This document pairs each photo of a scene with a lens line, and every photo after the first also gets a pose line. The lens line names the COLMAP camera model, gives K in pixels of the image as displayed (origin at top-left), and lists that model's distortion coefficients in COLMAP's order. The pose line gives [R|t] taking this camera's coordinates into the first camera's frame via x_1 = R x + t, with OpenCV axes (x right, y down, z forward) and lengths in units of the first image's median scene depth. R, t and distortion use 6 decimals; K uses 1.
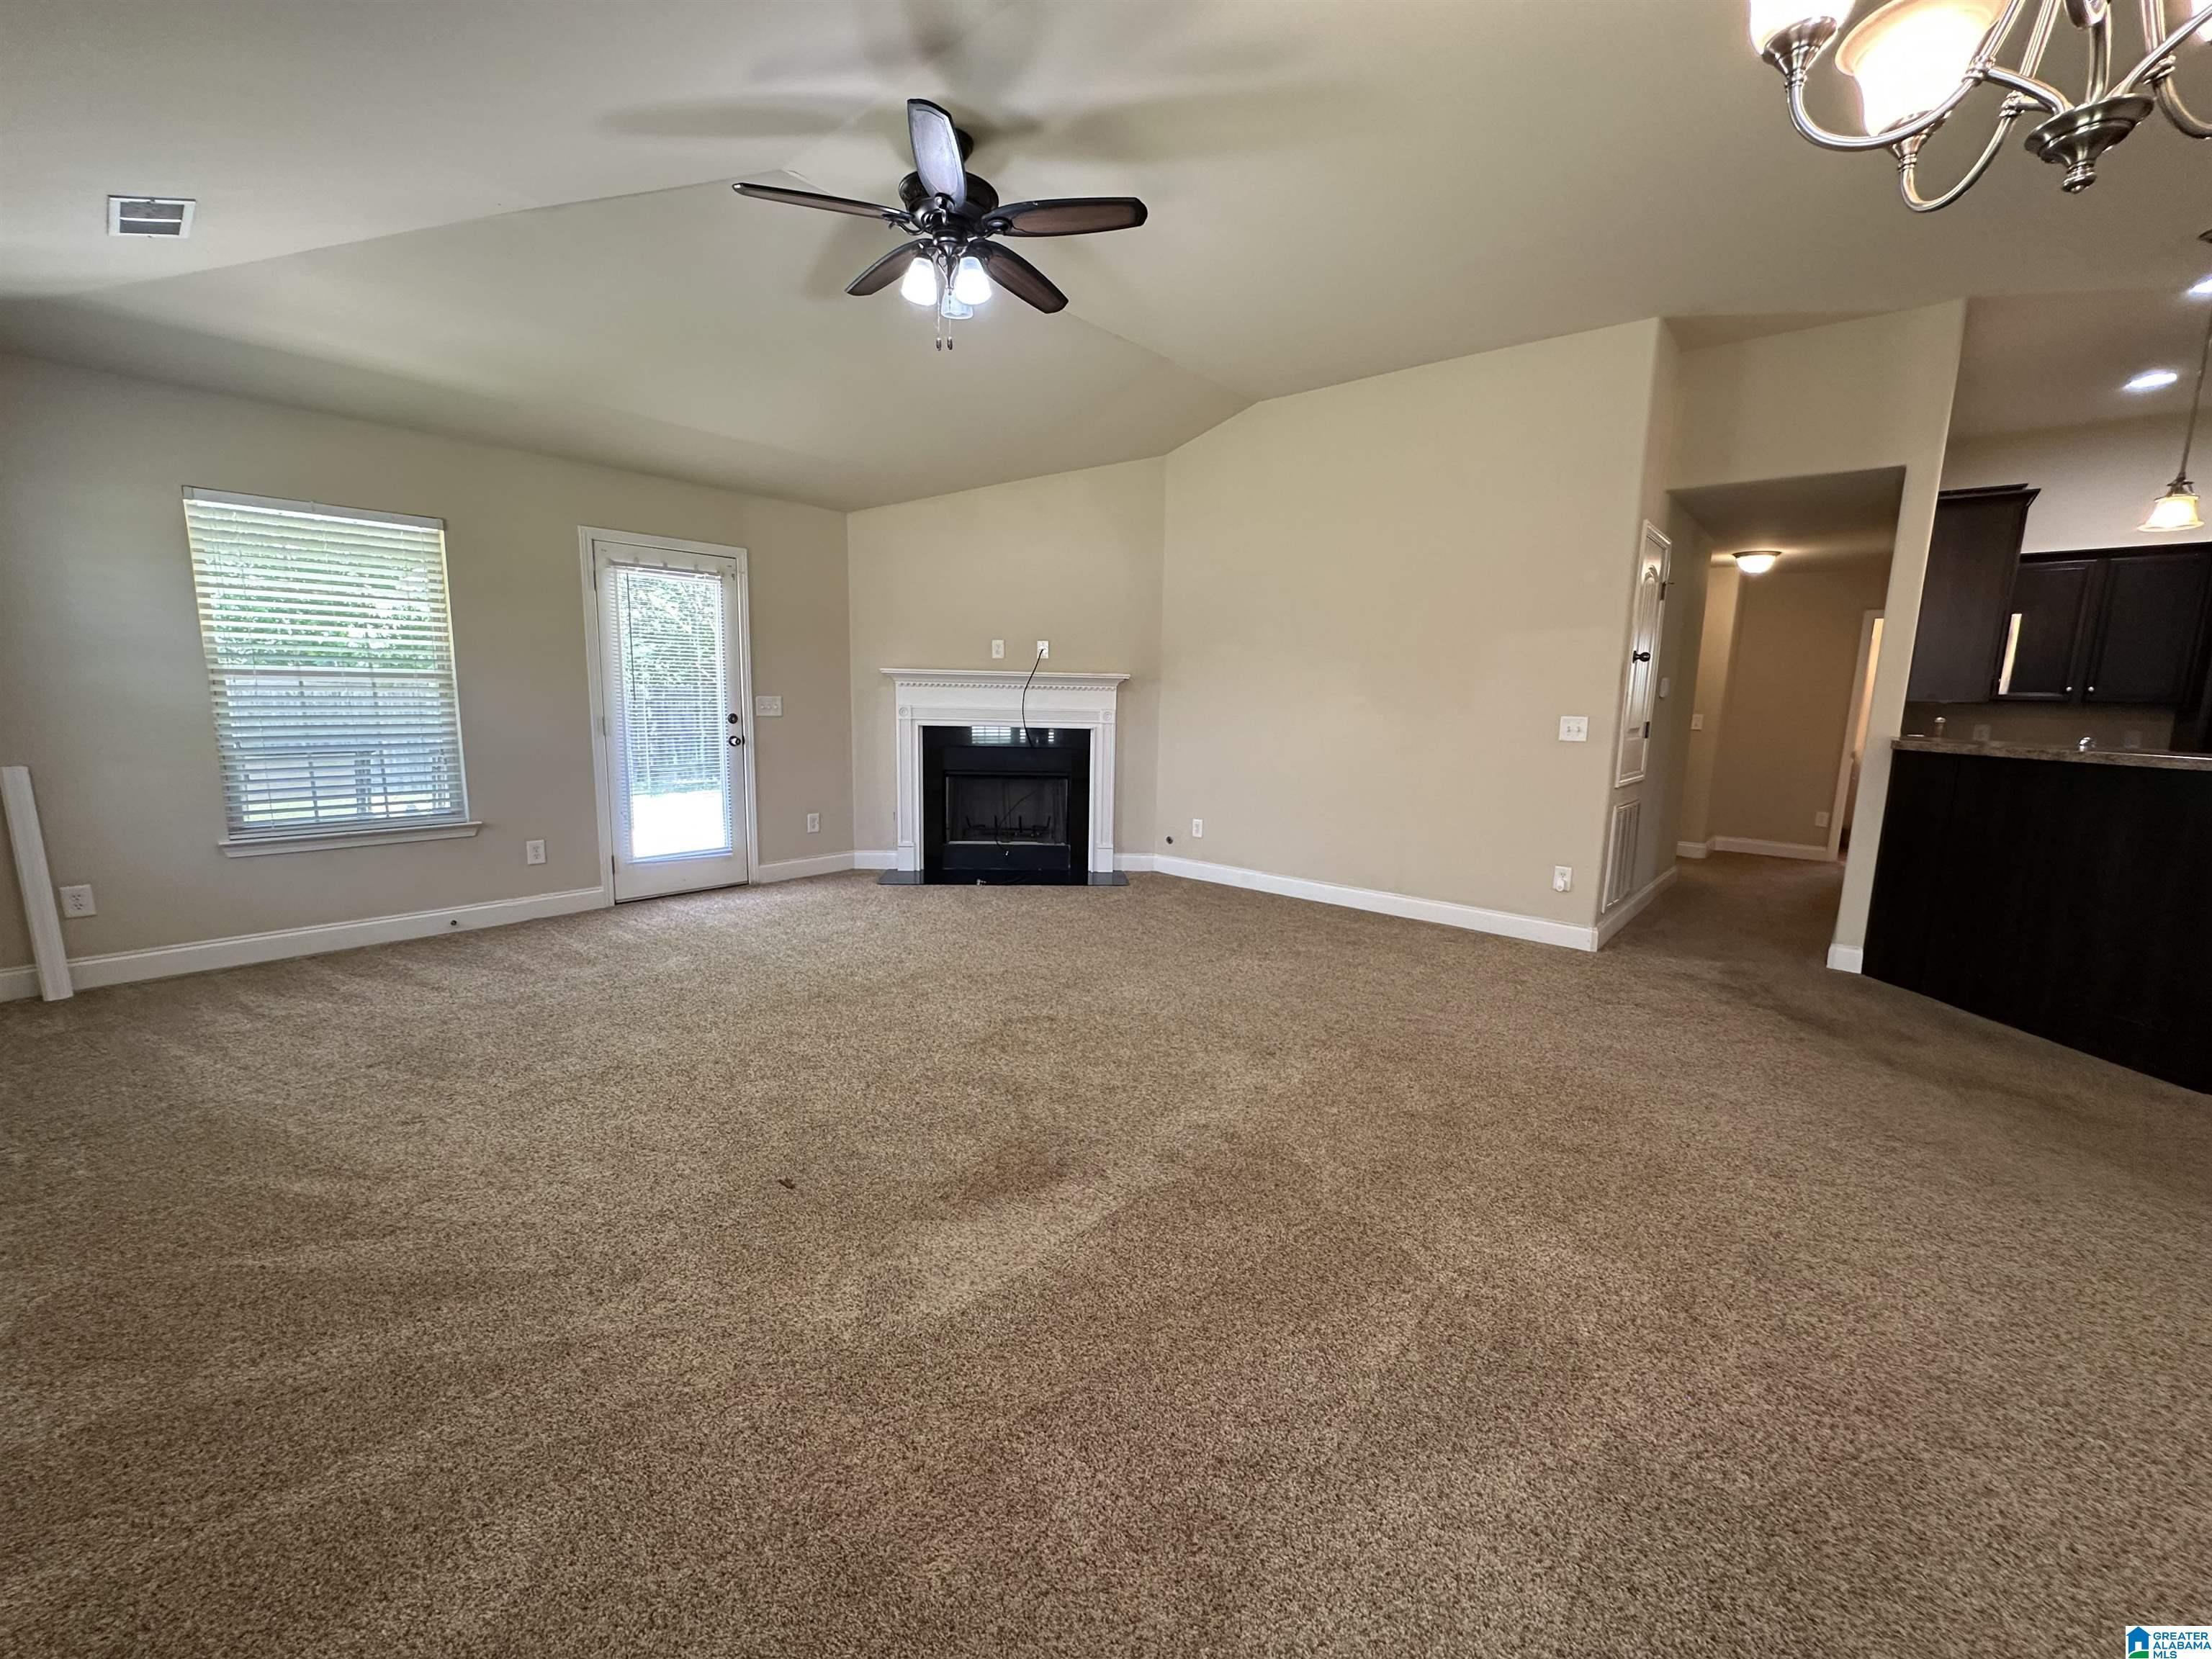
lens RADIAL K [[903.2, 0, 1106.0], [0, 903.2, 829.5], [0, 0, 1]] dist [-0.000164, 0.000098]
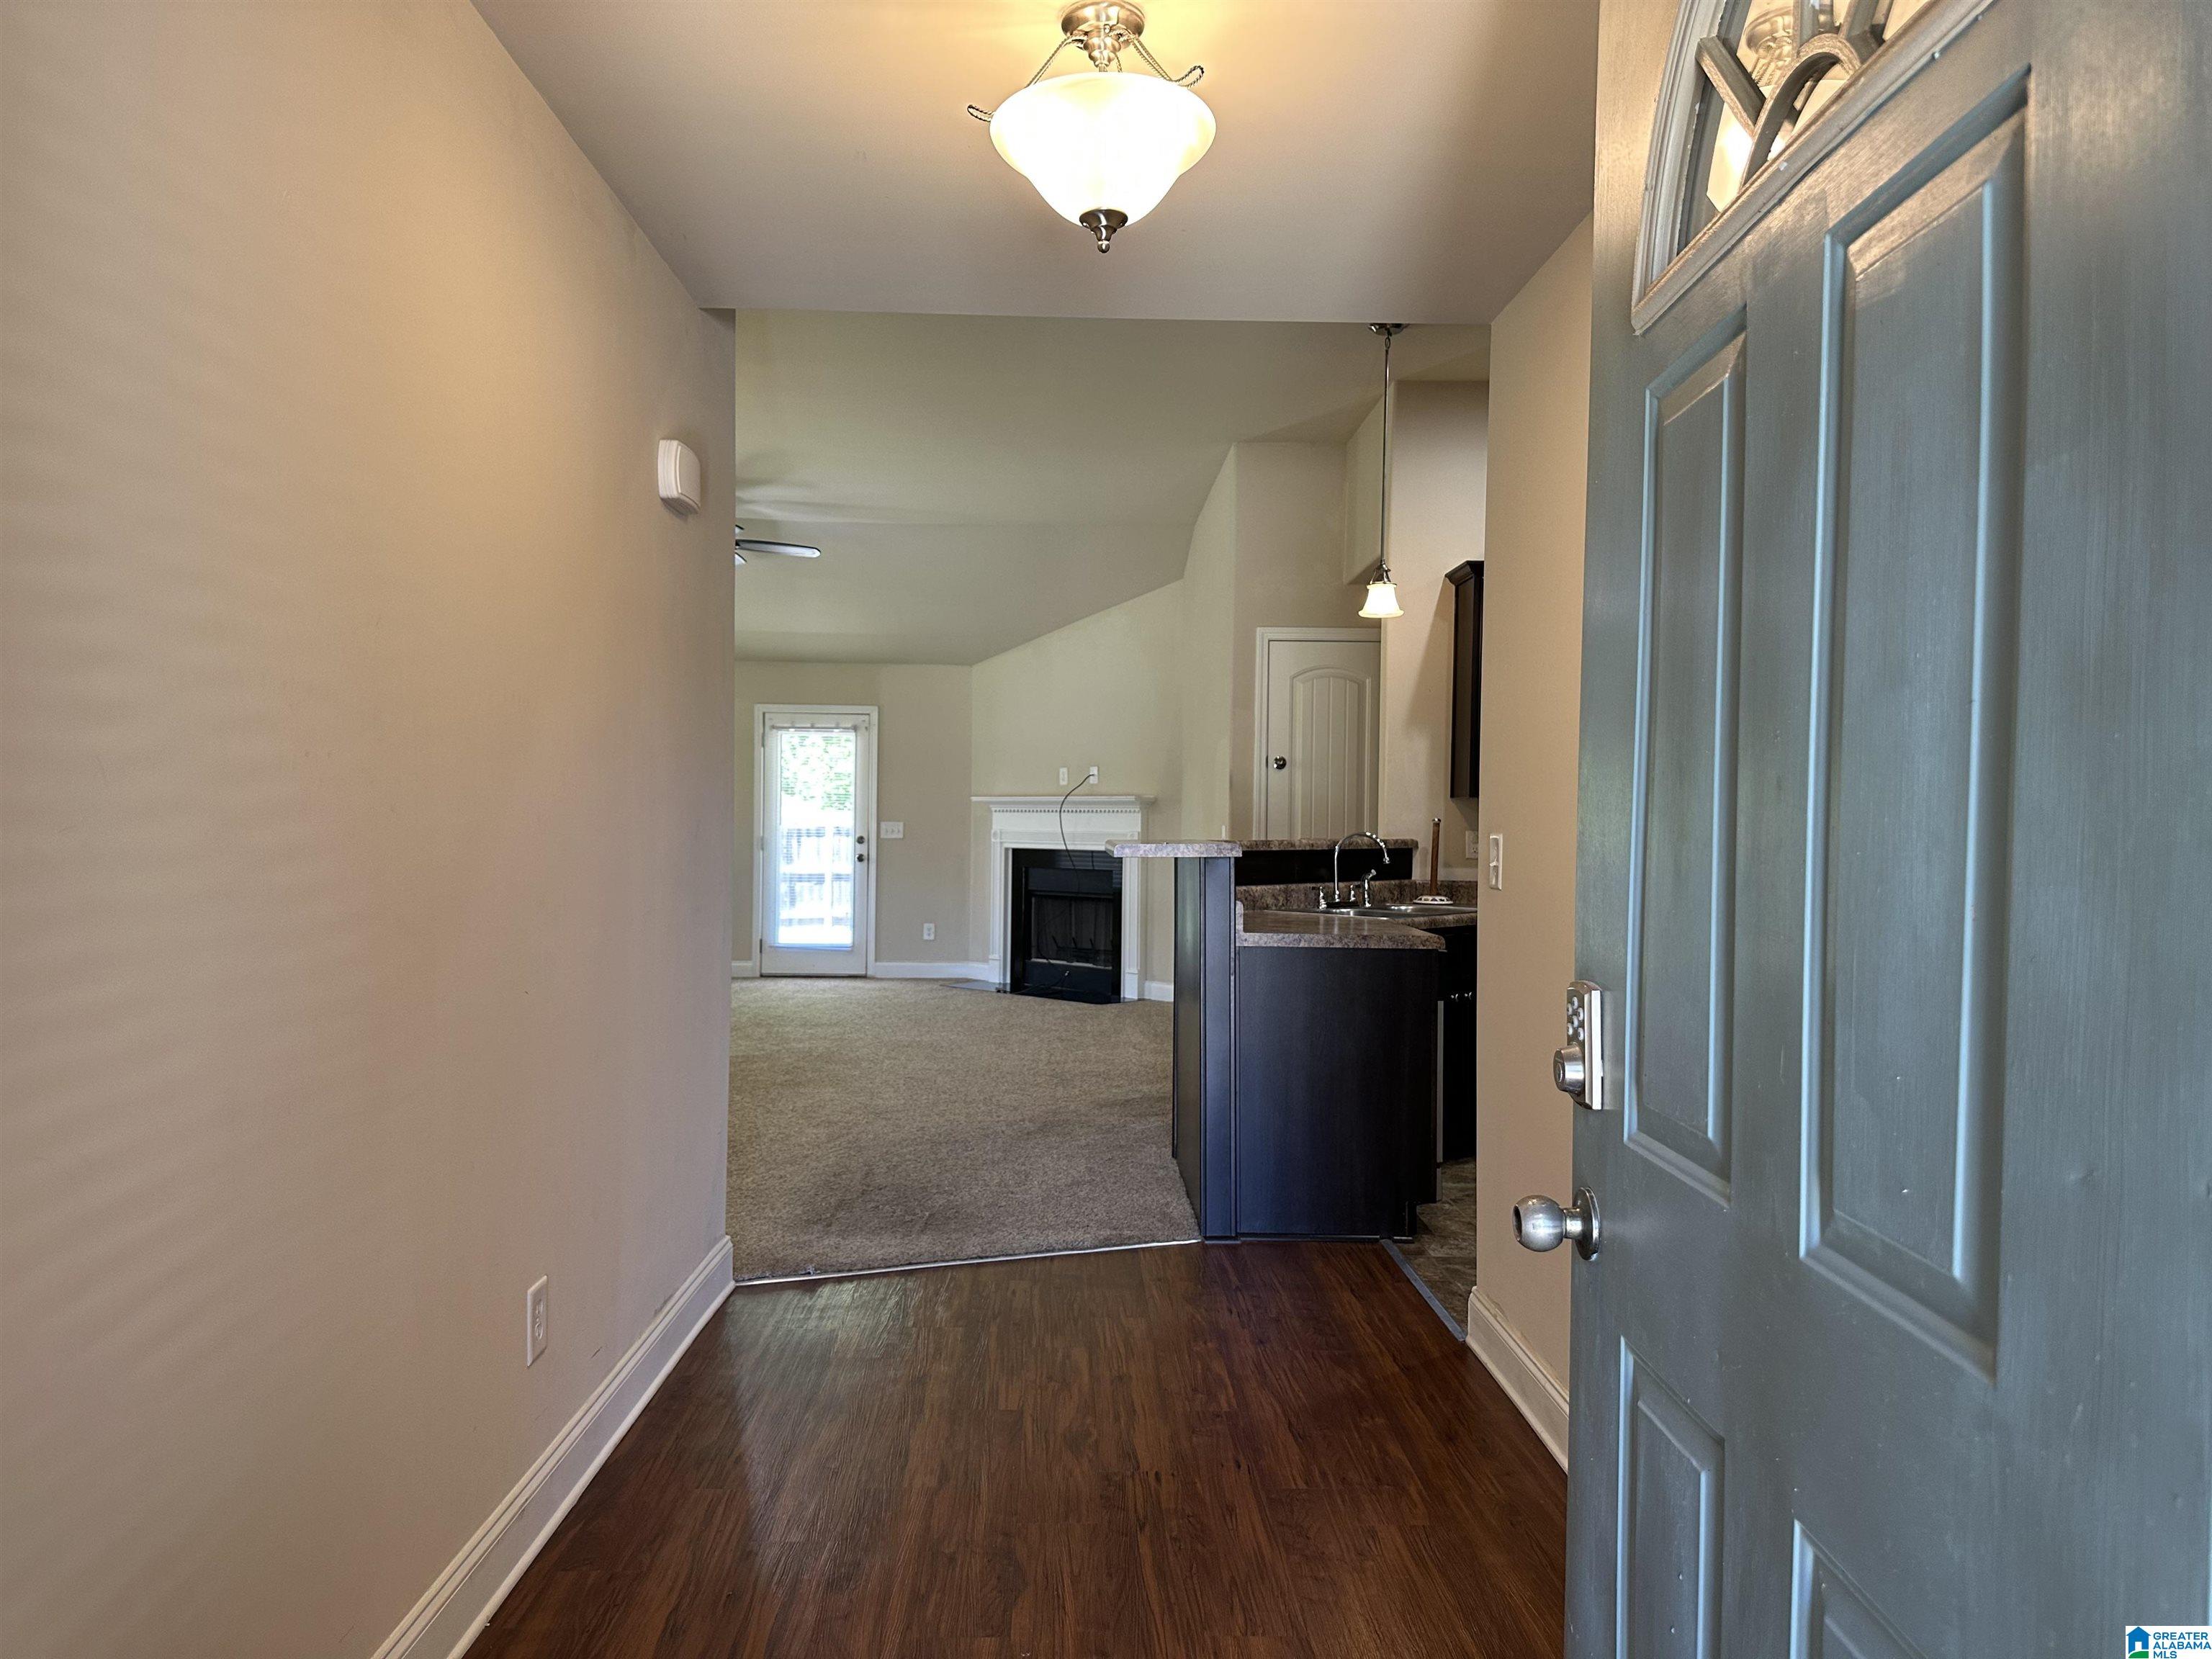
lens RADIAL K [[1548.5, 0, 1108.2], [0, 1548.5, 841.0], [0, 0, 1]] dist [0.167695, -0.280817]
pose [[0.665739, -0.007354, -0.746148, 1.432622], [-0.110078, 0.988043, -0.107953, 0.073122], [0.738021, 0.154003, 0.656969, -0.158905]]
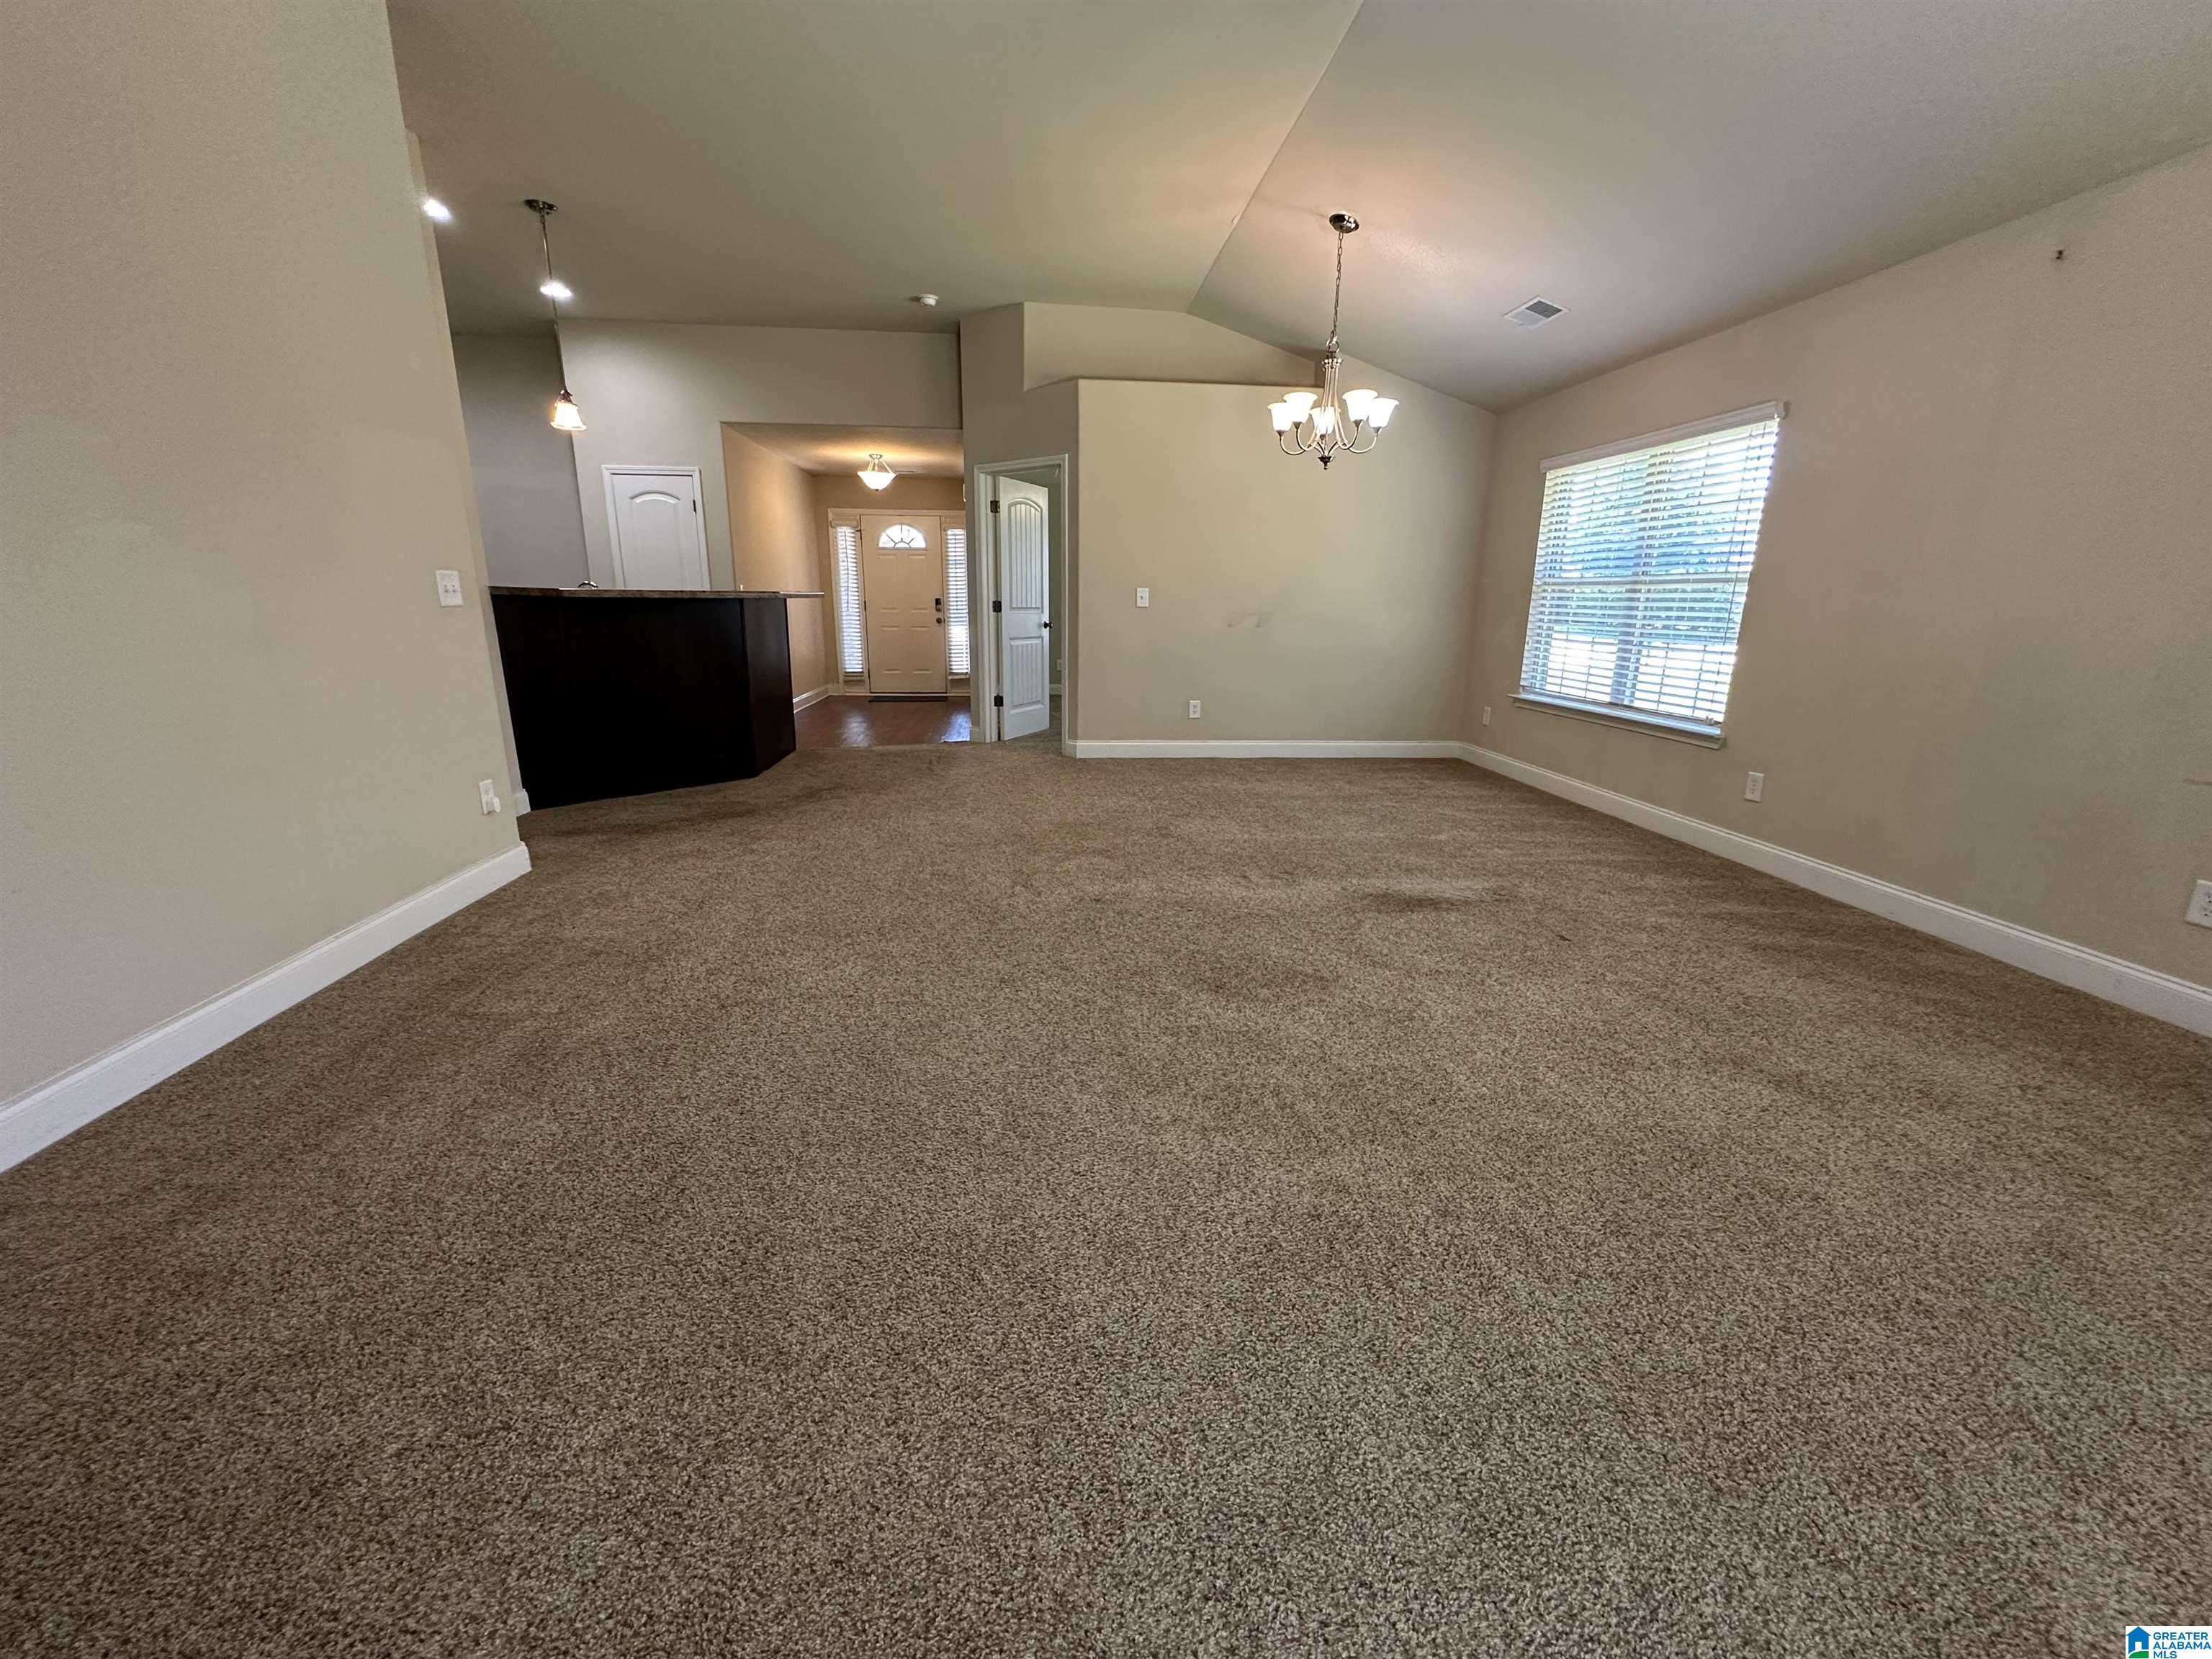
lens RADIAL K [[882.7, 0, 1106.4], [0, 882.7, 831.2], [0, 0, 1]] dist [-0.002376, 0.000137]
pose [[-0.715878, -0.214938, 0.664319, -0.306992], [0.076425, 0.921602, 0.380537, -0.138139], [-0.694030, 0.323189, -0.643328, 0.990246]]
